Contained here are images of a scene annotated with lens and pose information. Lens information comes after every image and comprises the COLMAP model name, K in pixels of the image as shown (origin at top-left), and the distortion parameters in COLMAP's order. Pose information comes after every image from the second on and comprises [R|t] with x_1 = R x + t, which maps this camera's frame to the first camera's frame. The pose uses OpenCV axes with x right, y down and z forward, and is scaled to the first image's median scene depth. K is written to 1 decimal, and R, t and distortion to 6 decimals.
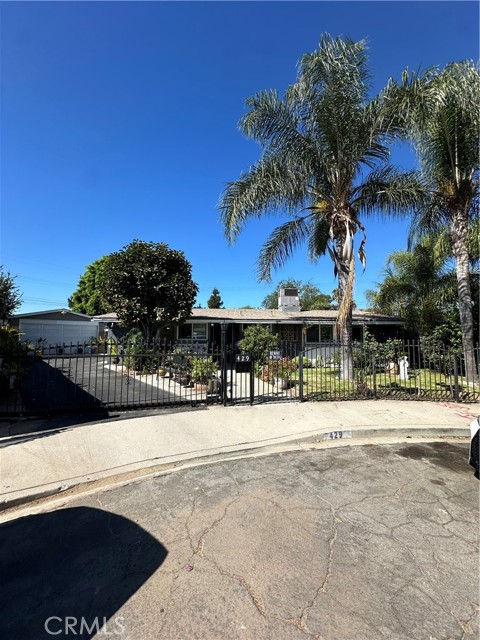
lens RADIAL K [[256.4, 0, 243.3], [0, 256.4, 318.5], [0, 0, 1]] dist [-0.002693, 0.000179]
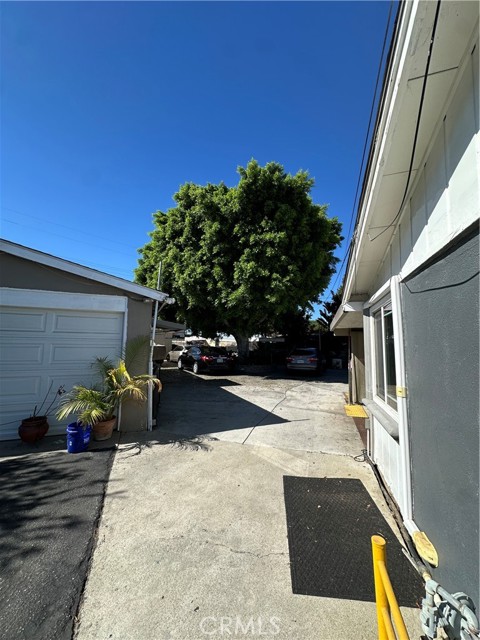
lens RADIAL K [[256.4, 0, 235.5], [0, 256.4, 320.6], [0, 0, 1]] dist [-0.002693, 0.000179]
pose [[0.931523, -0.030860, -0.362371, -0.895995], [0.019621, 0.999207, -0.034654, 0.103351], [0.363153, 0.025171, 0.931389, 1.891070]]
